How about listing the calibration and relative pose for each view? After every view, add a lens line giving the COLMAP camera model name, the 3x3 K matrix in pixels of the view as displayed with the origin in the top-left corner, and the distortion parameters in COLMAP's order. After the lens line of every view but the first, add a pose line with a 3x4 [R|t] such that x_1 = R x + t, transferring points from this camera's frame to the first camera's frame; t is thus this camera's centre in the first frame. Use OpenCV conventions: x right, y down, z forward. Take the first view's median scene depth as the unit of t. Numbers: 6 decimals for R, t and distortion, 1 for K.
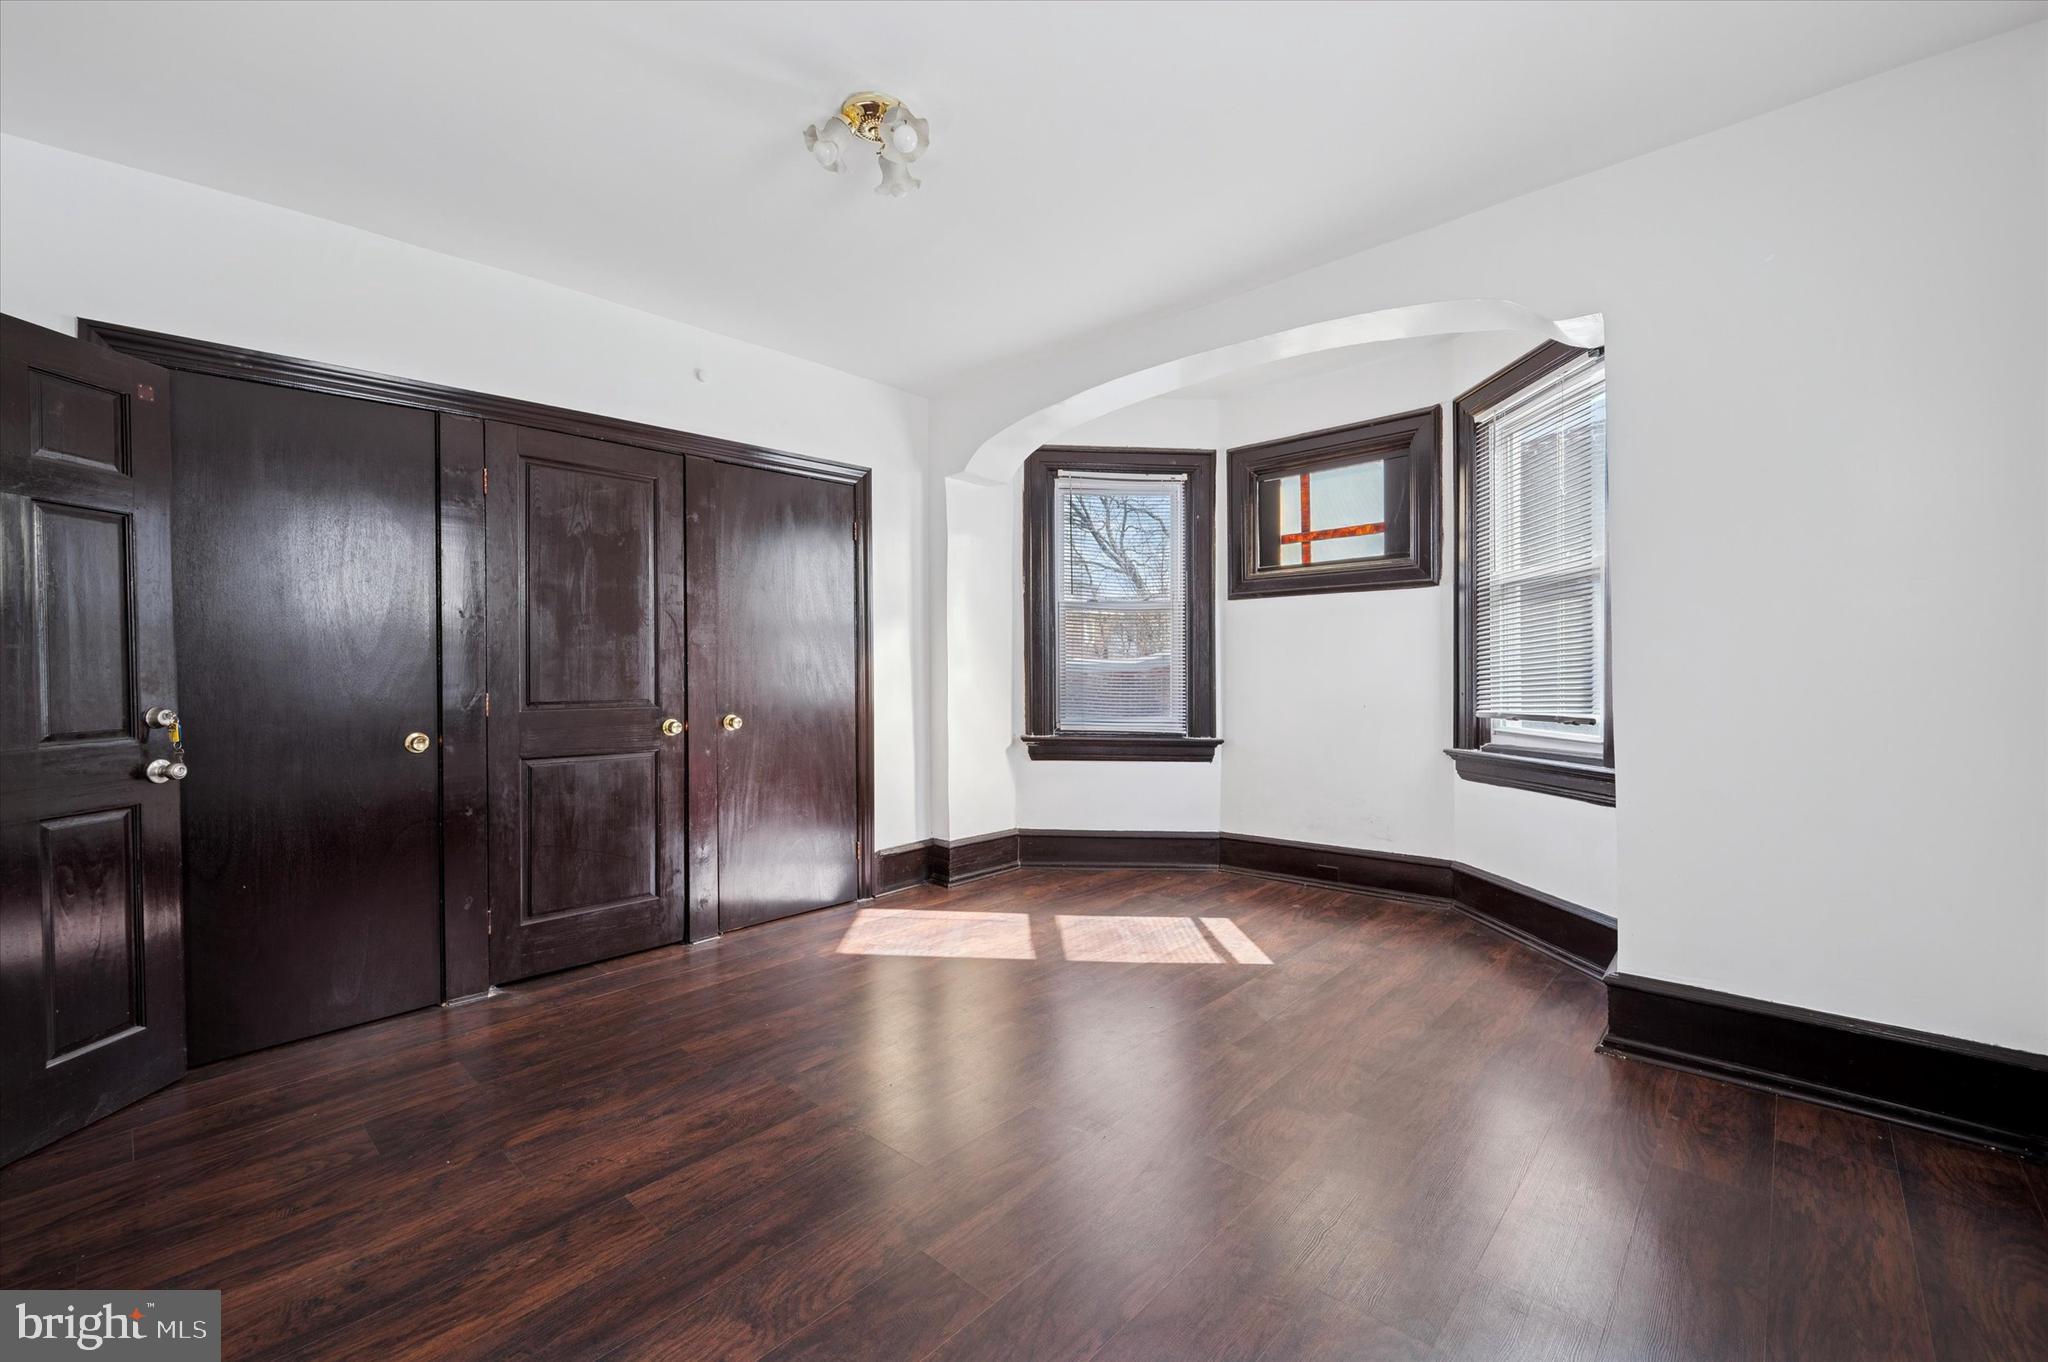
lens RADIAL K [[824.5, 0, 1016.8], [0, 824.5, 661.8], [0, 0, 1]] dist [0.003993, 0.000100]
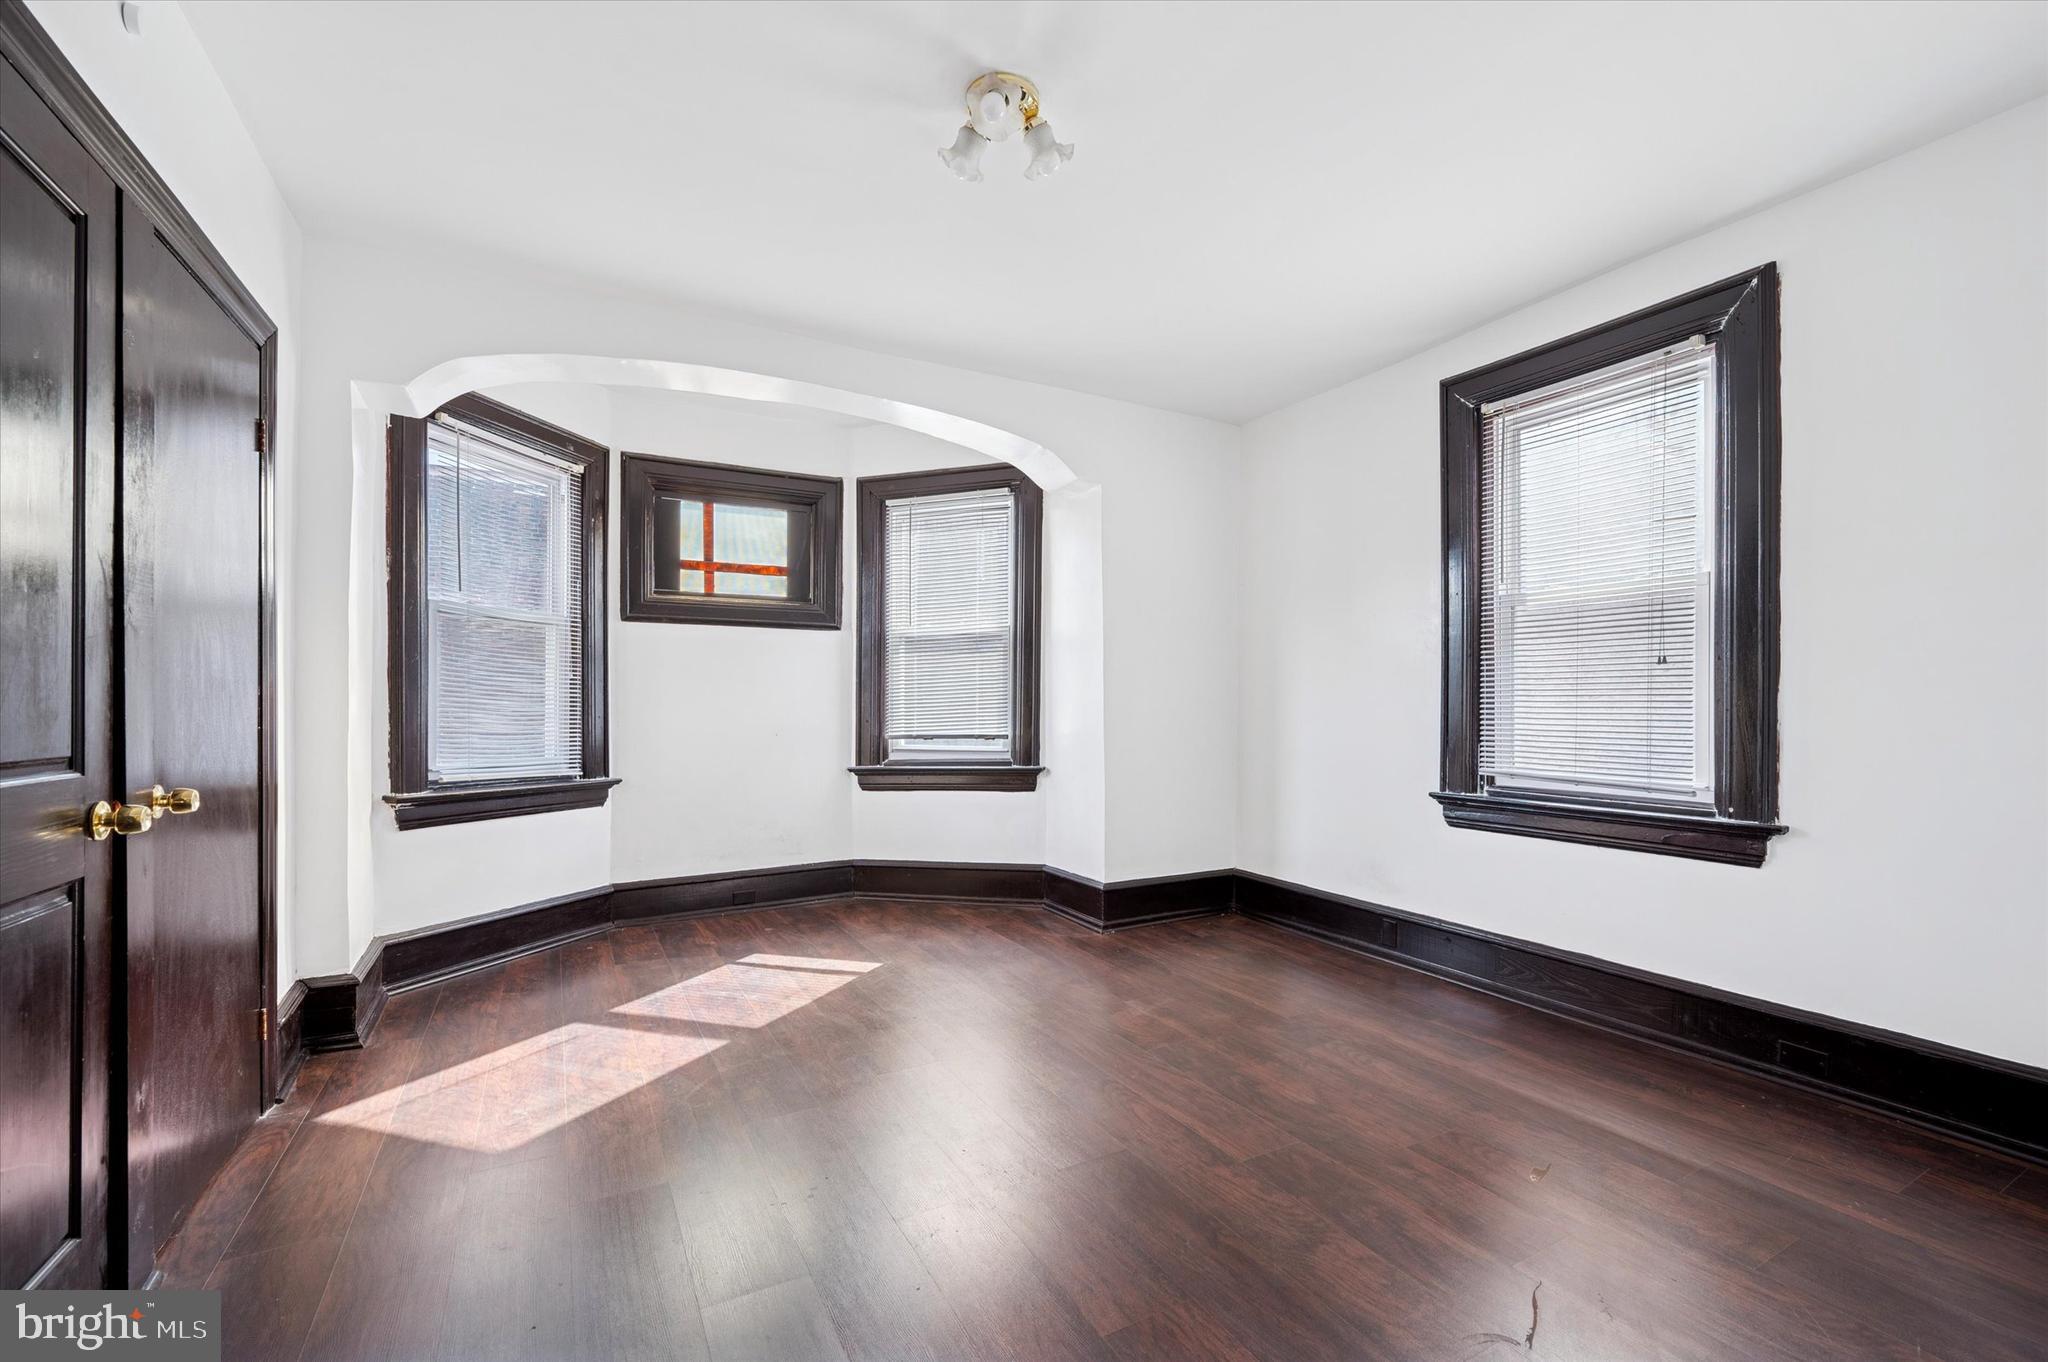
lens RADIAL K [[858.5, 0, 1020.3], [0, 858.5, 688.3], [0, 0, 1]] dist [0.001053, 0.000288]
pose [[0.333387, 0.021721, 0.942540, -0.534648], [-0.015099, 0.999729, -0.017698, 0.008677], [-0.942669, -0.008332, 0.333625, 0.323926]]
